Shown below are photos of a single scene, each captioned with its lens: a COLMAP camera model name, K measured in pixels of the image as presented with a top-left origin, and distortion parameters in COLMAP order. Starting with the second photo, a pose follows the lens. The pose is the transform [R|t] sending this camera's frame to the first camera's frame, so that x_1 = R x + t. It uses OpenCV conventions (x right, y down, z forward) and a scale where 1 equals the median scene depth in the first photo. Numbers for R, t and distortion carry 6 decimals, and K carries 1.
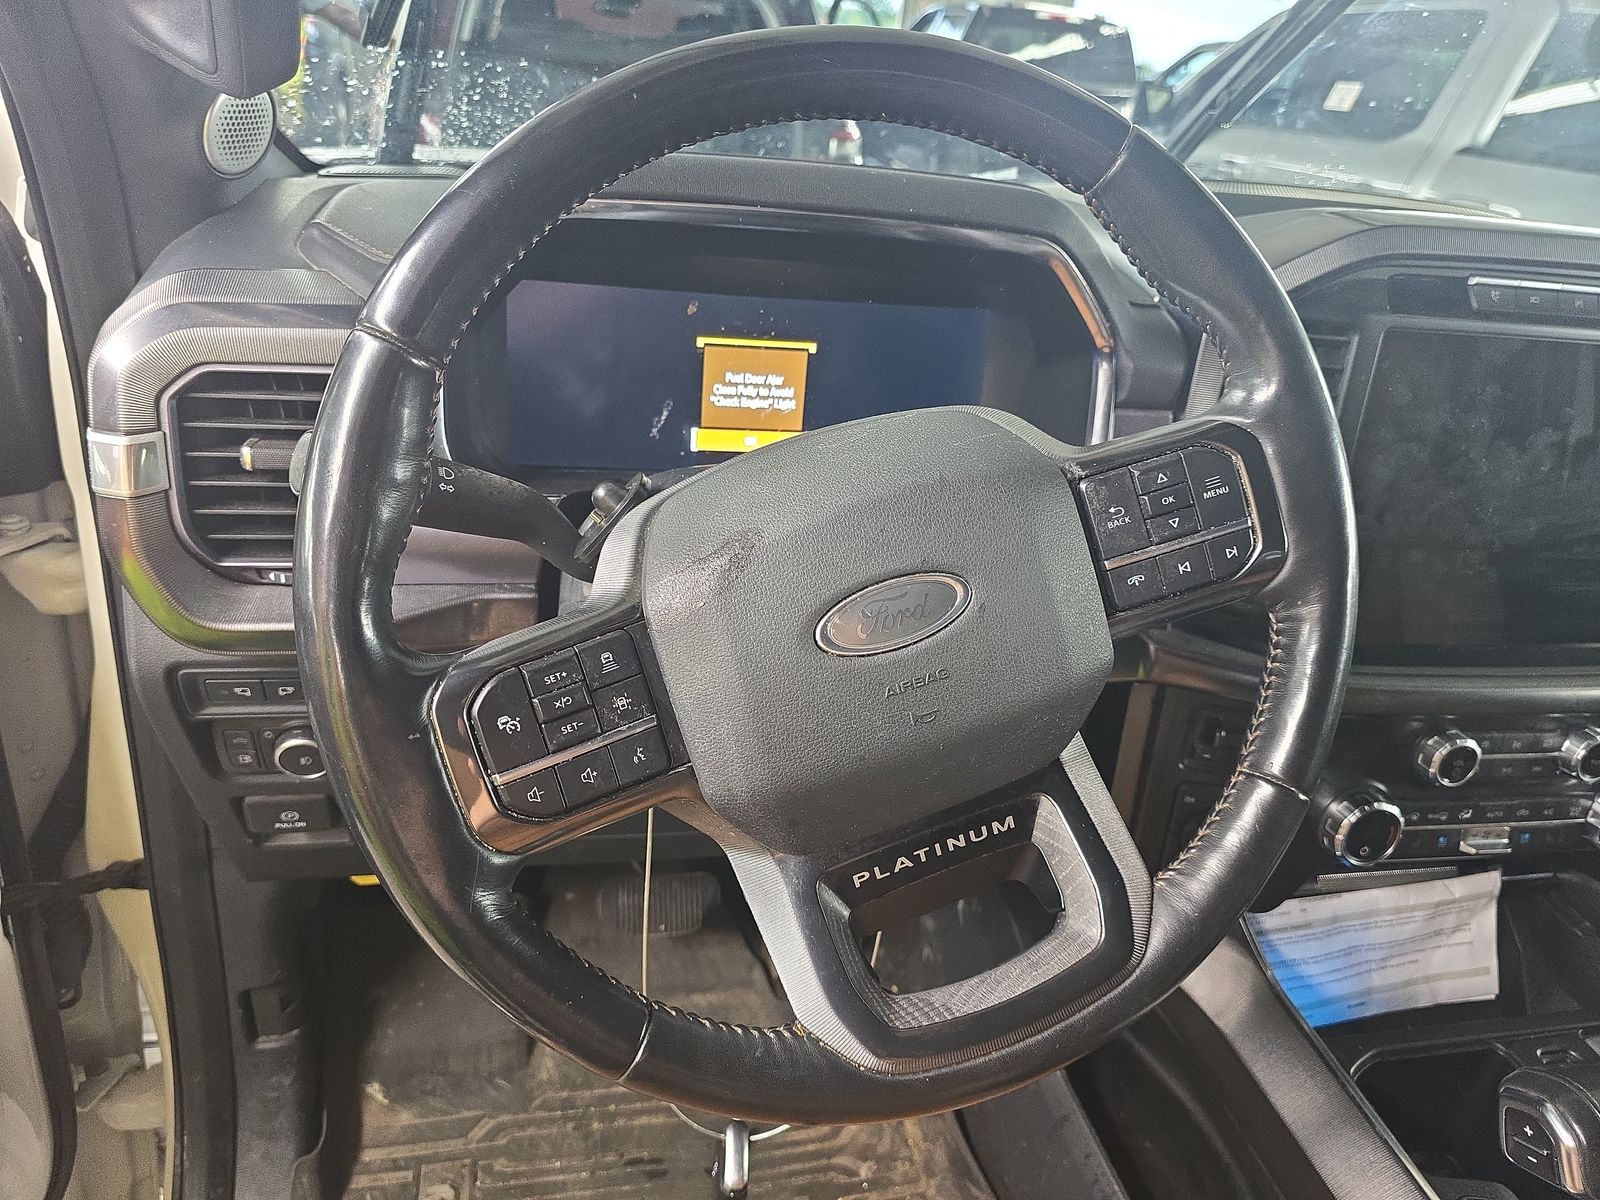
lens RADIAL K [[1082.9, 0, 808.1], [0, 1082.9, 594.1], [0, 0, 1]] dist [0.022222, -0.028807]
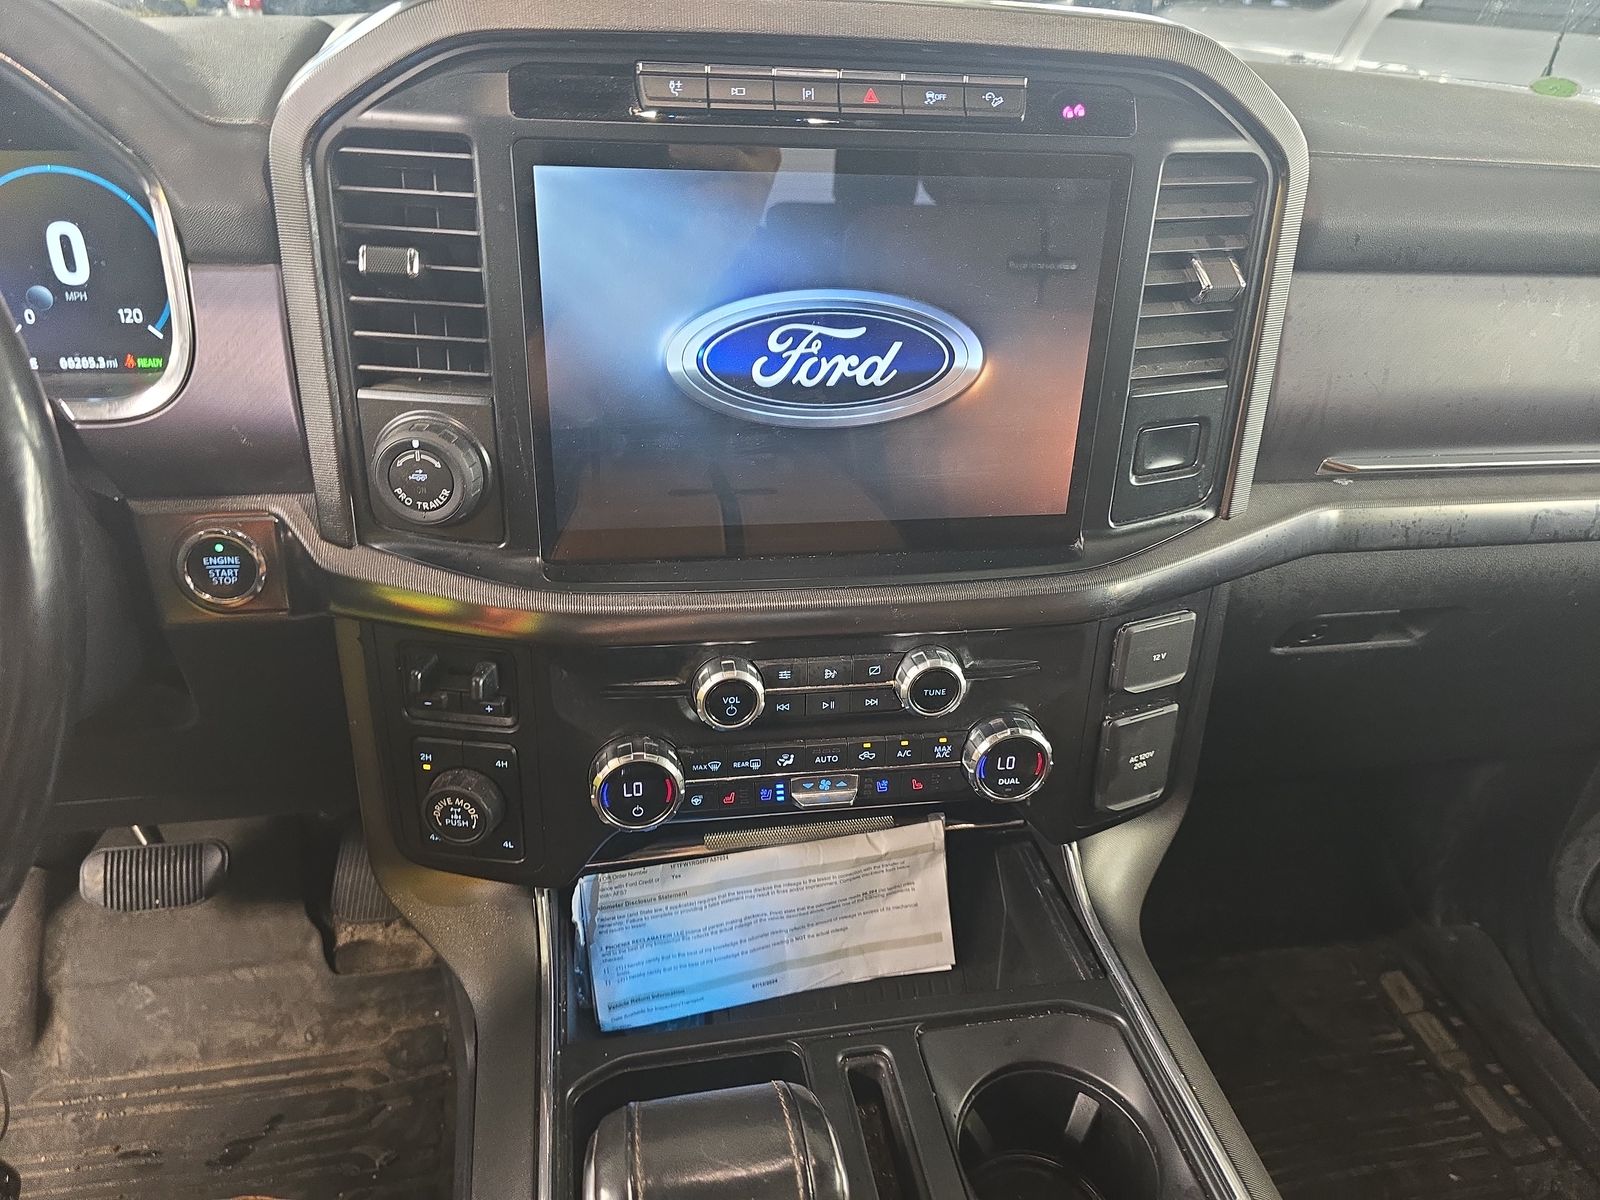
lens RADIAL K [[1082.9, 0, 791.3], [0, 1082.9, 593.3], [0, 0, 1]] dist [0.022222, -0.028807]
pose [[0.998590, -0.039114, -0.035896, 0.558824], [0.041262, 0.997274, 0.061175, 0.025666], [0.033405, -0.062570, 0.997481, 0.178133]]
